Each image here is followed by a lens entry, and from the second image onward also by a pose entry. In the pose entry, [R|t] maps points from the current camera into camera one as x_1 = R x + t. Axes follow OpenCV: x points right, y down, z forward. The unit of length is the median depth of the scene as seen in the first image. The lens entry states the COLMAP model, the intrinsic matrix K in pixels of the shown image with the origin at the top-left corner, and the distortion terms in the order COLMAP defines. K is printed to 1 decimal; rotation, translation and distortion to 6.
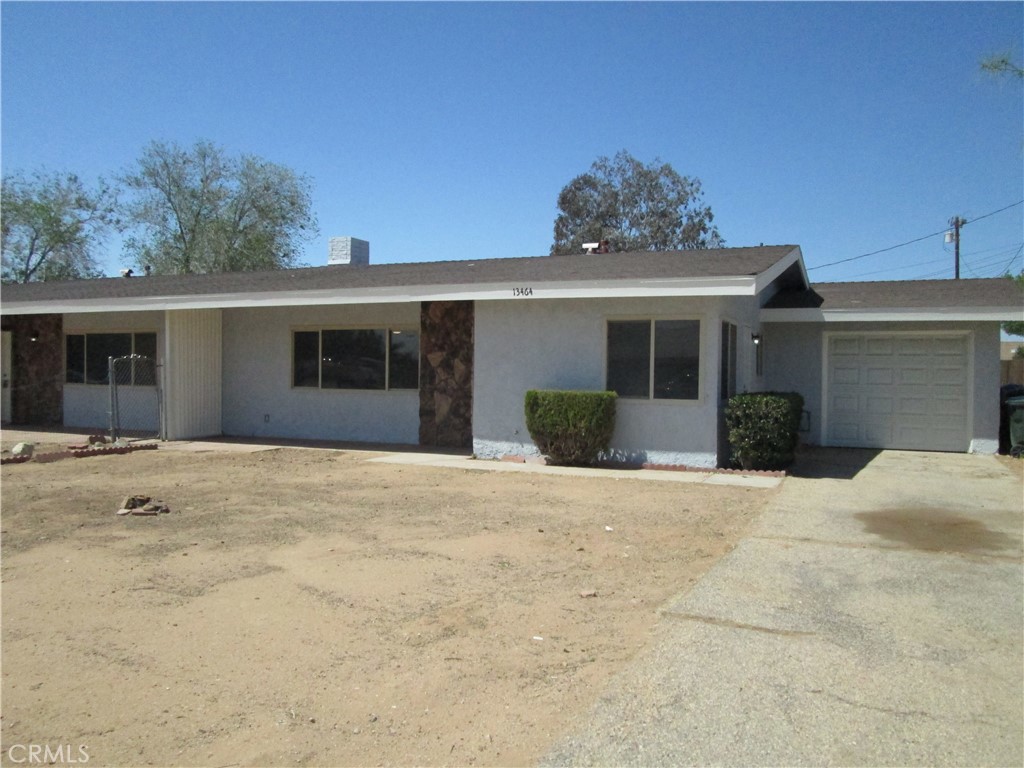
lens RADIAL K [[859.3, 0, 512.0], [0, 859.3, 384.0], [0, 0, 1]] dist [-0.037874, 0.022715]
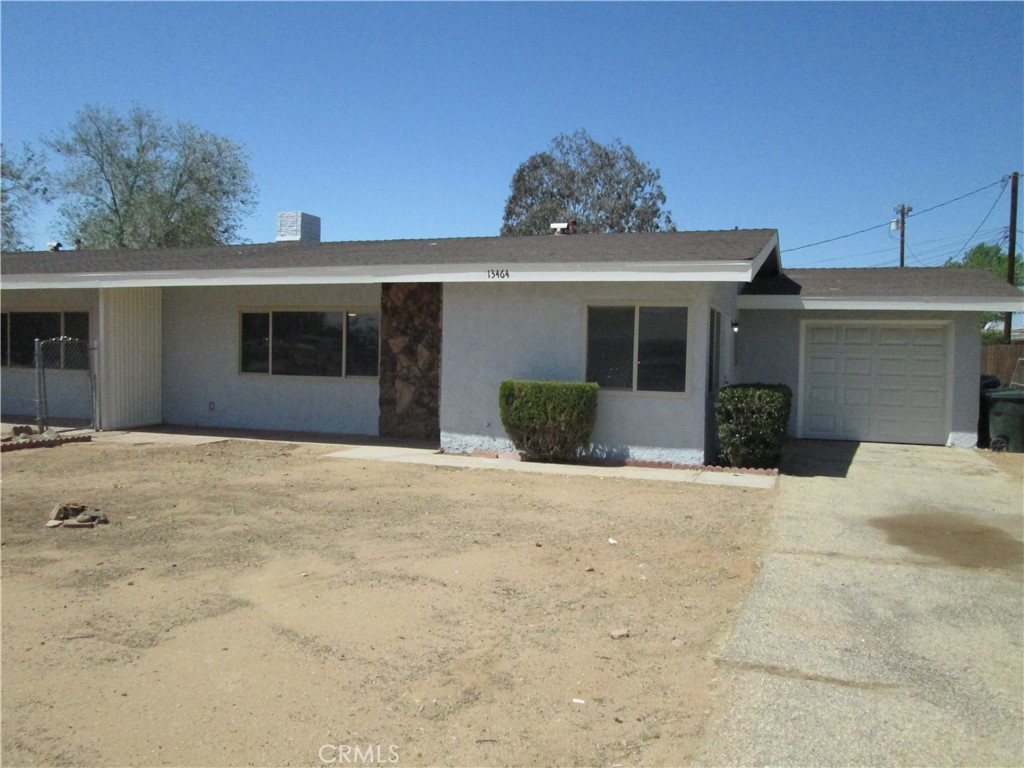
lens RADIAL K [[859.3, 0, 512.0], [0, 859.3, 384.0], [0, 0, 1]] dist [-0.037874, 0.022715]
pose [[0.997592, 0.006383, 0.069056, -0.029646], [-0.007927, 0.999724, 0.022116, -0.008011], [-0.068896, -0.022611, 0.997368, 0.062629]]
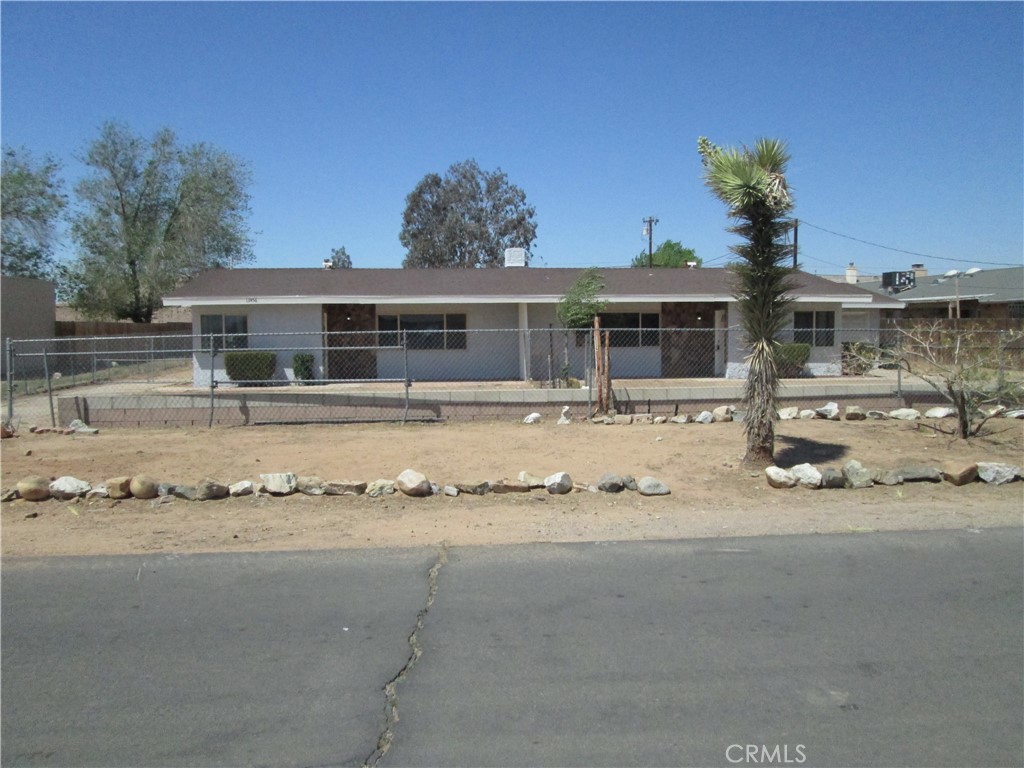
lens RADIAL K [[859.3, 0, 512.0], [0, 859.3, 384.0], [0, 0, 1]] dist [-0.037874, 0.022715]
pose [[0.871464, -0.049520, 0.487954, -1.327289], [0.024981, 0.998080, 0.056674, -0.025172], [-0.489824, -0.037200, 0.871027, -0.452661]]
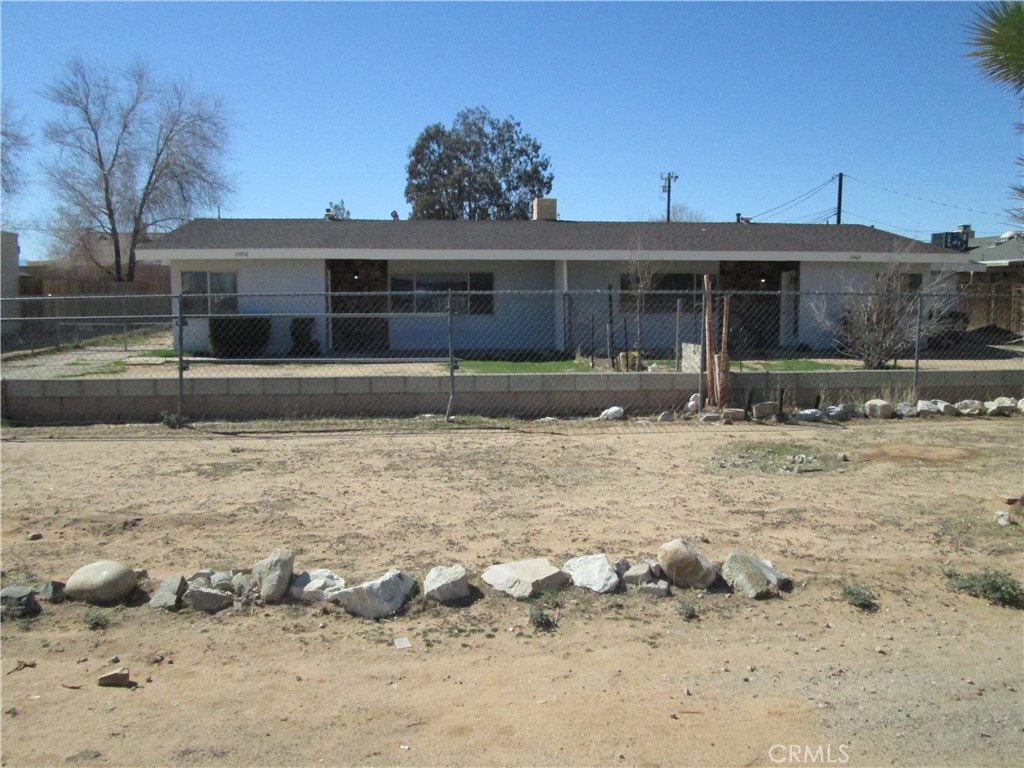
lens RADIAL K [[859.3, 0, 512.0], [0, 859.3, 384.0], [0, 0, 1]] dist [-0.037874, 0.022715]
pose [[0.869309, -0.063731, 0.490142, -1.258047], [0.016858, 0.994898, 0.099463, -0.027045], [-0.493981, -0.078201, 0.865949, -0.186142]]
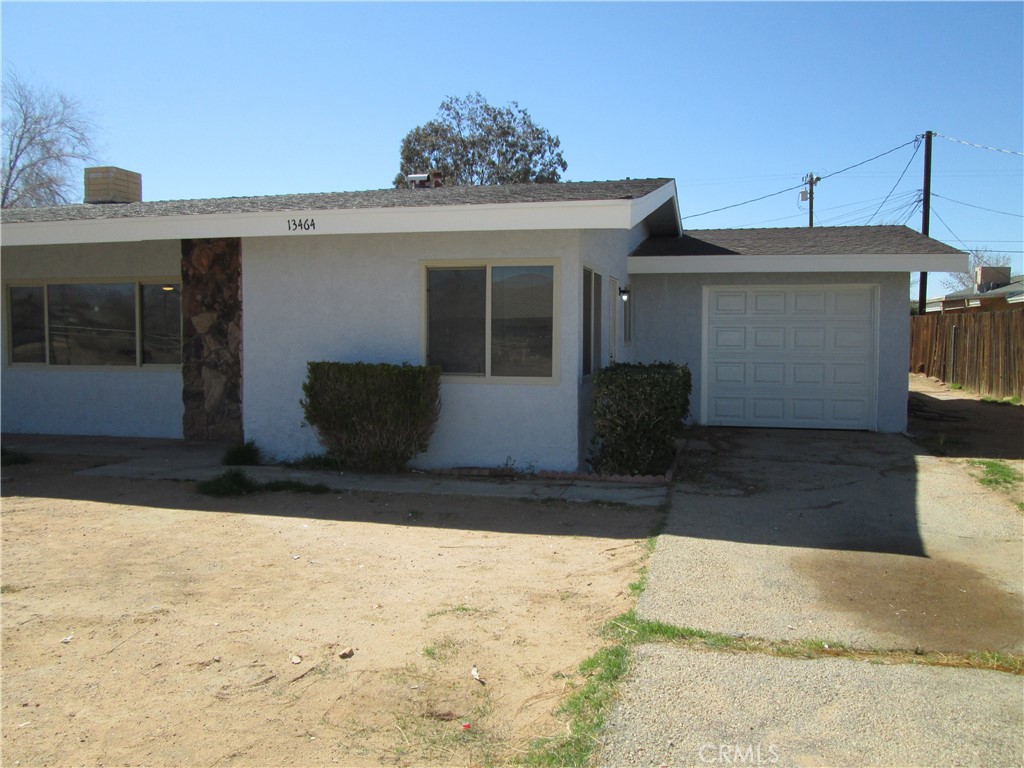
lens RADIAL K [[859.3, 0, 512.0], [0, 859.3, 384.0], [0, 0, 1]] dist [-0.037874, 0.022715]
pose [[0.986668, -0.018388, 0.161707, 0.054752], [0.011221, 0.998918, 0.045123, -0.007179], [-0.162362, -0.042707, 0.985807, 0.239245]]
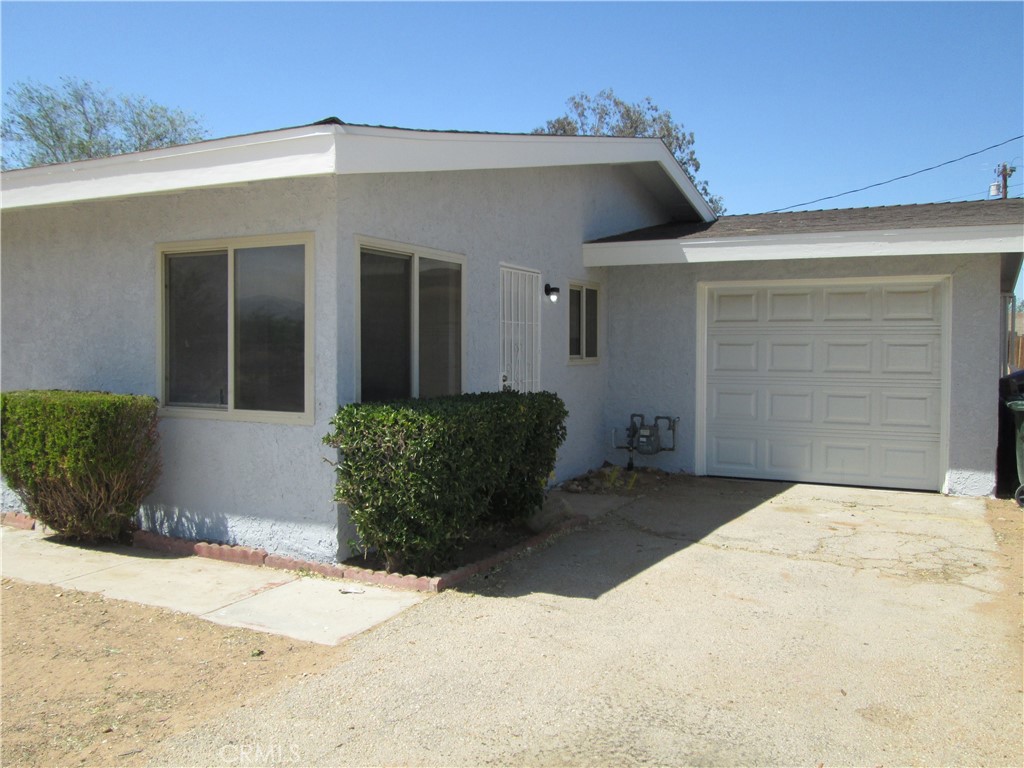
lens RADIAL K [[859.3, 0, 512.0], [0, 859.3, 384.0], [0, 0, 1]] dist [-0.037874, 0.022715]
pose [[0.998200, -0.004961, -0.059762, 0.293109], [0.006384, 0.999700, 0.023633, -0.006533], [0.059627, -0.023972, 0.997933, 0.432612]]
